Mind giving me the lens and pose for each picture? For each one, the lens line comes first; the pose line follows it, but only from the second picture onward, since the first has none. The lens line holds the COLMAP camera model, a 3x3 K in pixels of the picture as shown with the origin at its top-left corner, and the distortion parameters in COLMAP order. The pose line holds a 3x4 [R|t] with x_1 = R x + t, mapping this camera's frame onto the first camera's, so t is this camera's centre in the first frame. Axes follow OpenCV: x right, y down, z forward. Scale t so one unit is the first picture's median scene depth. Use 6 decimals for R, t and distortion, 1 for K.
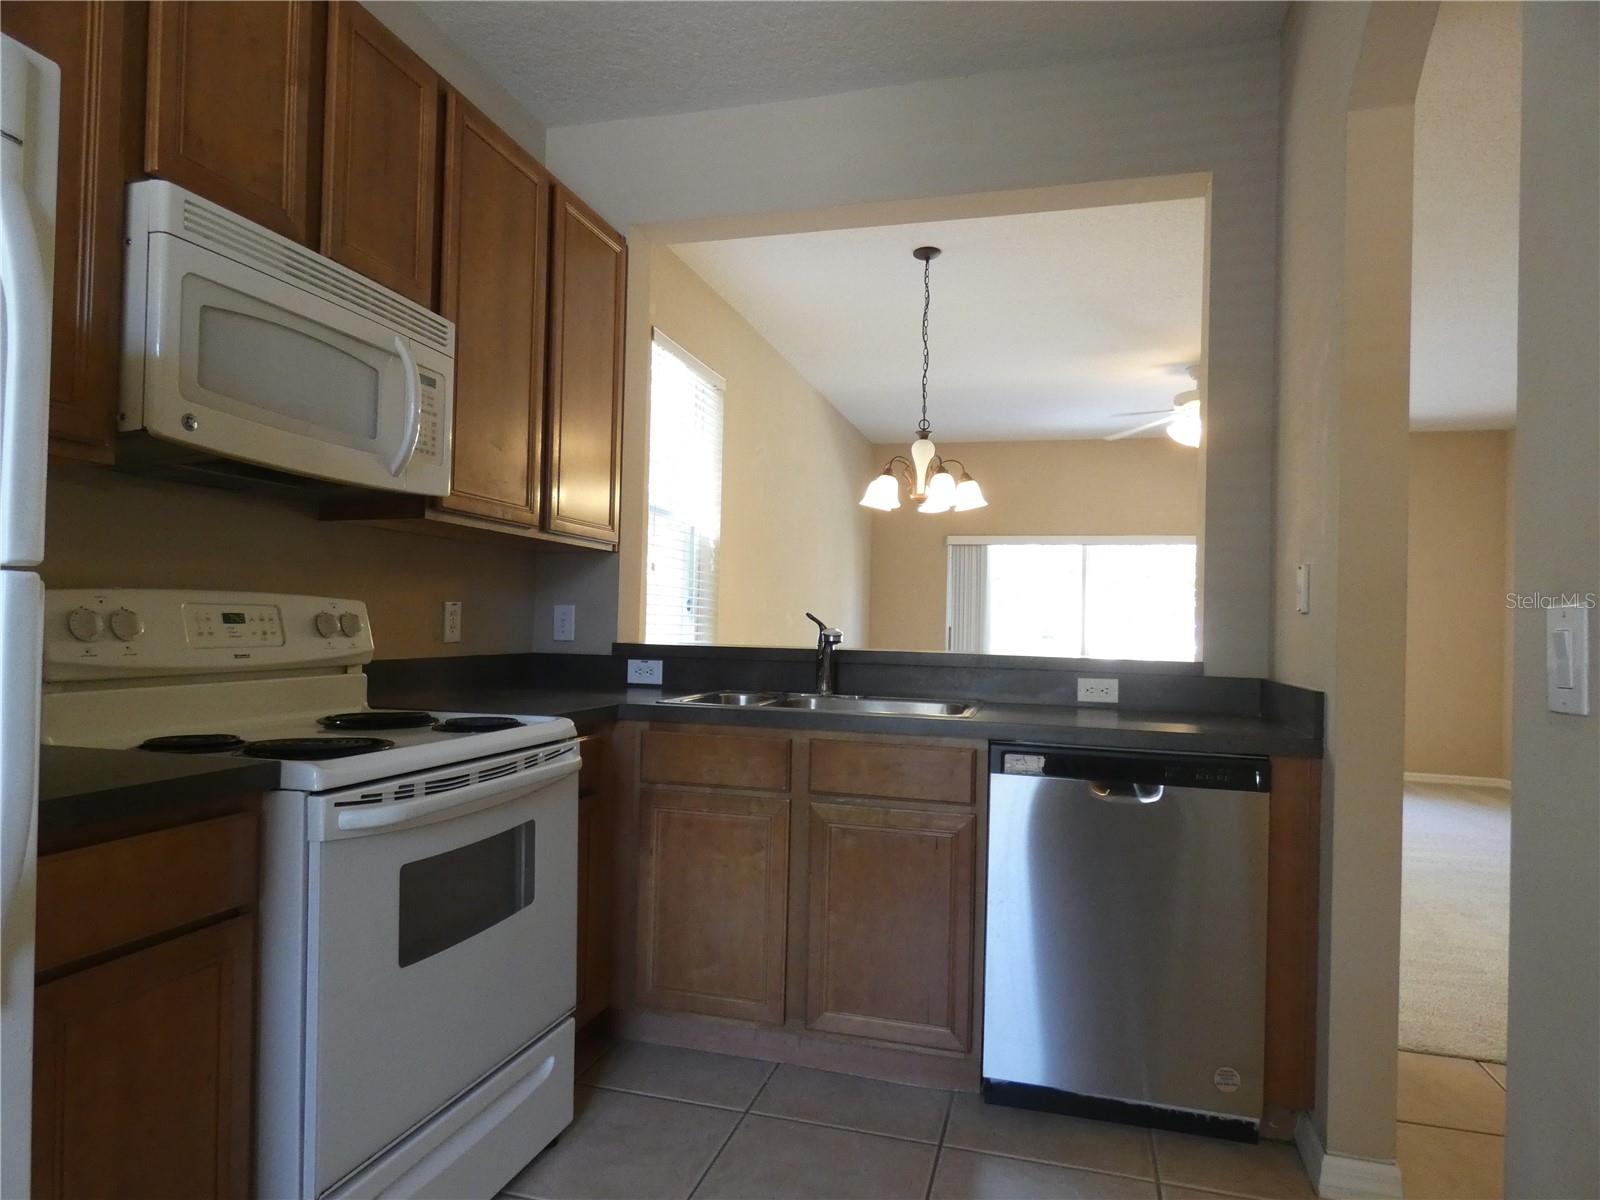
lens RADIAL K [[958.2, 0, 801.9], [0, 958.2, 607.3], [0, 0, 1]] dist [-0.001769, -0.000999]
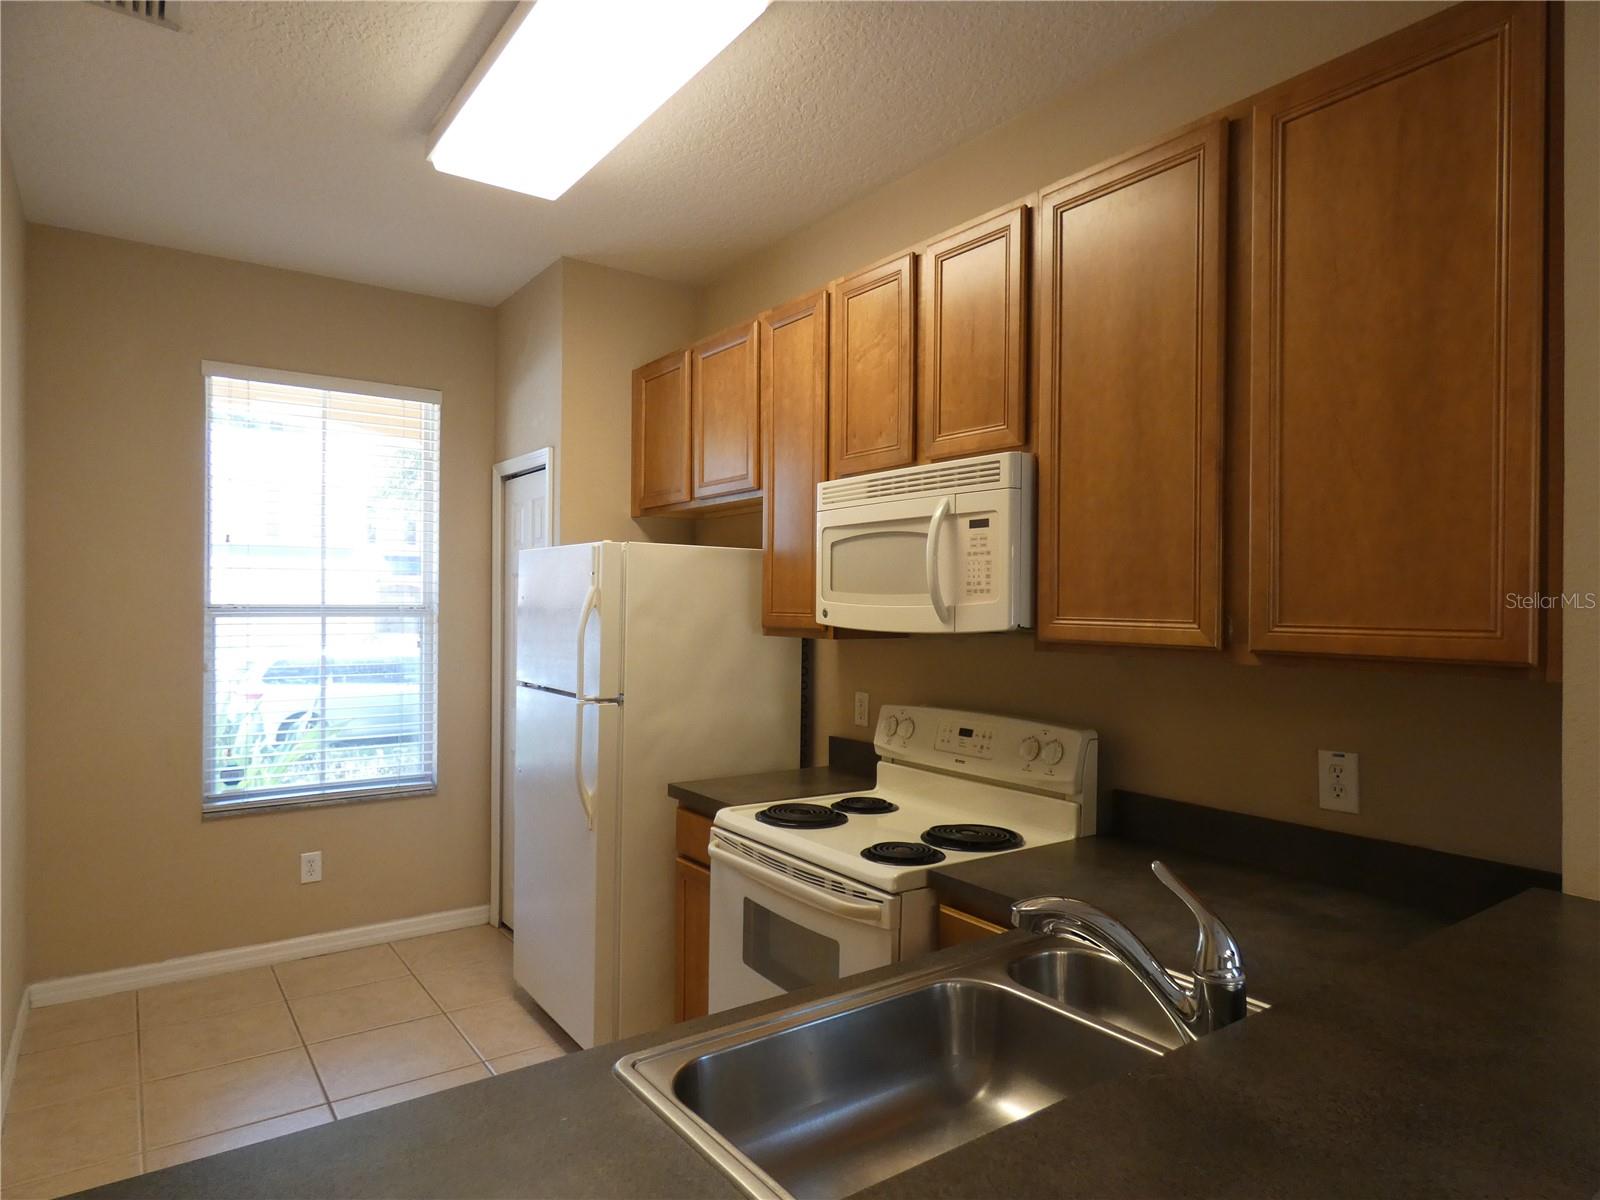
lens RADIAL K [[958.2, 0, 801.9], [0, 958.2, 607.3], [0, 0, 1]] dist [-0.001769, -0.000999]
pose [[-0.642339, -0.018172, -0.766205, 0.527720], [-0.005650, 0.999804, -0.018977, -0.123180], [0.766400, -0.007861, -0.642316, 1.510909]]
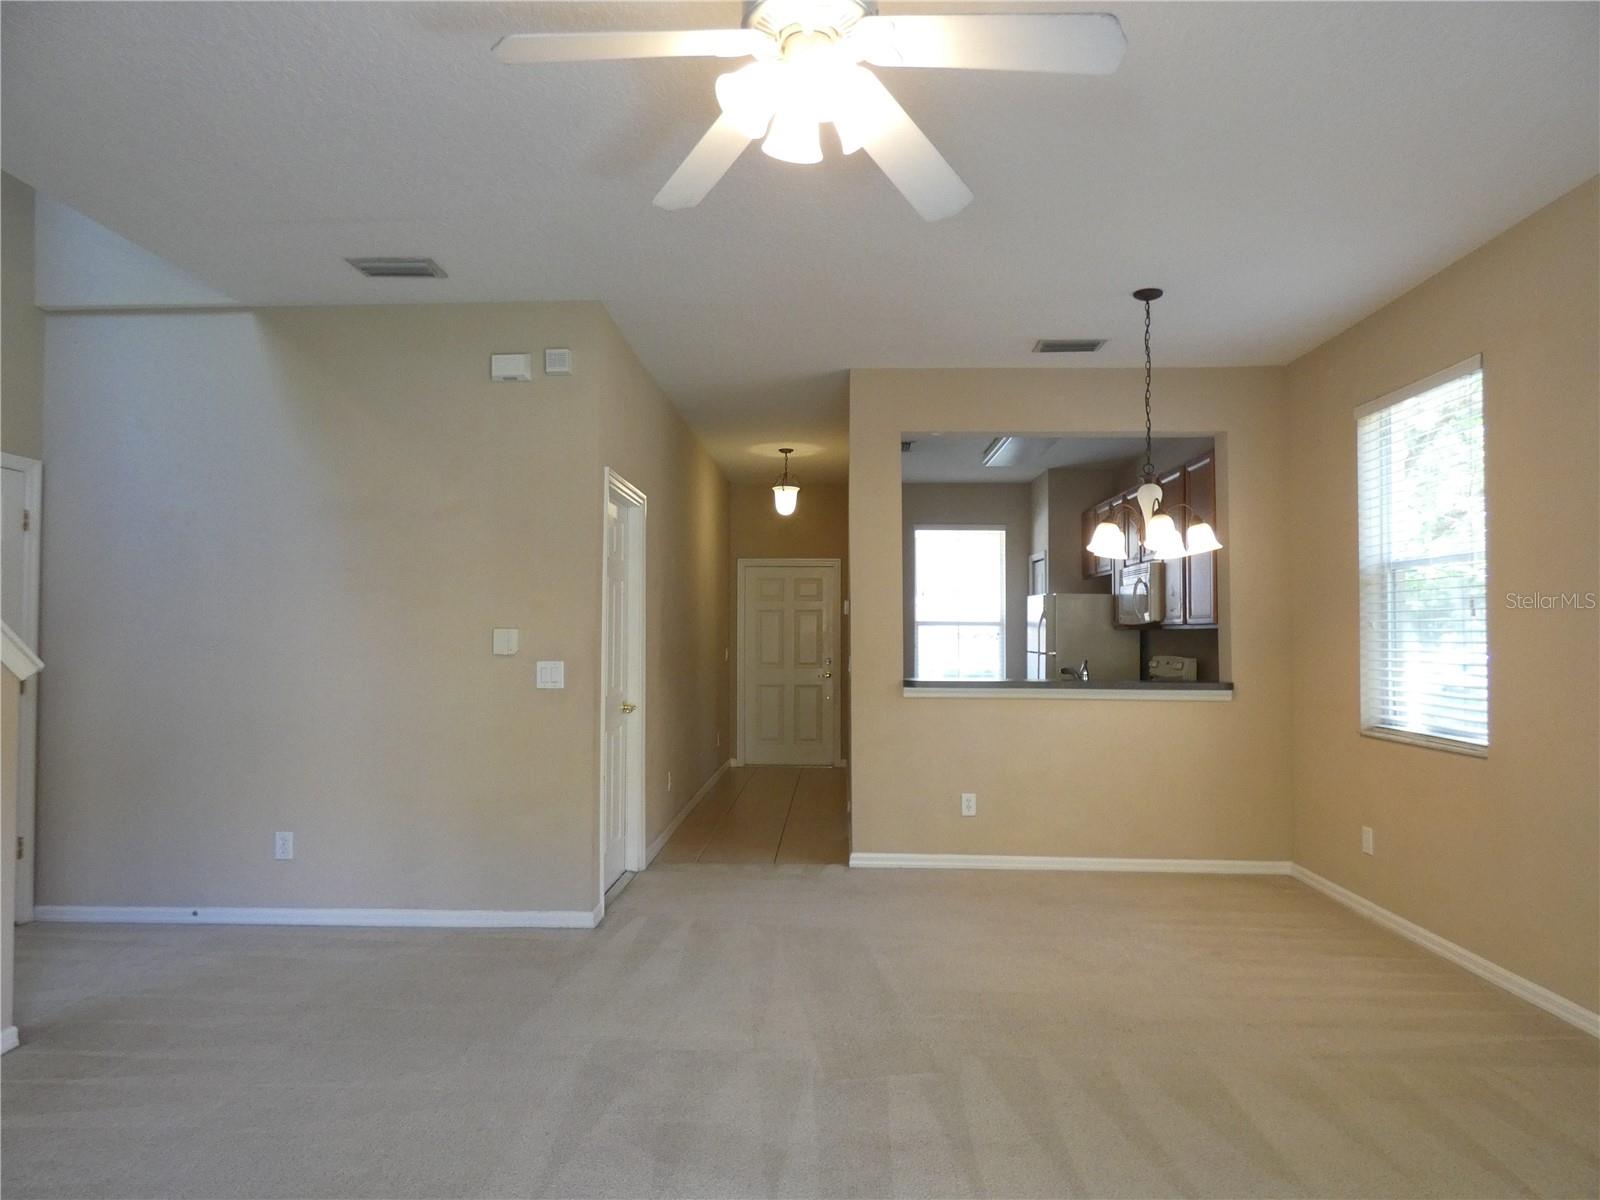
lens RADIAL K [[958.2, 0, 801.9], [0, 958.2, 607.3], [0, 0, 1]] dist [-0.001769, -0.000999]
pose [[-0.978311, -0.038231, -0.203581, 1.256251], [-0.029115, 0.998442, -0.047591, 0.004339], [0.205083, -0.040632, -0.977901, 3.659371]]
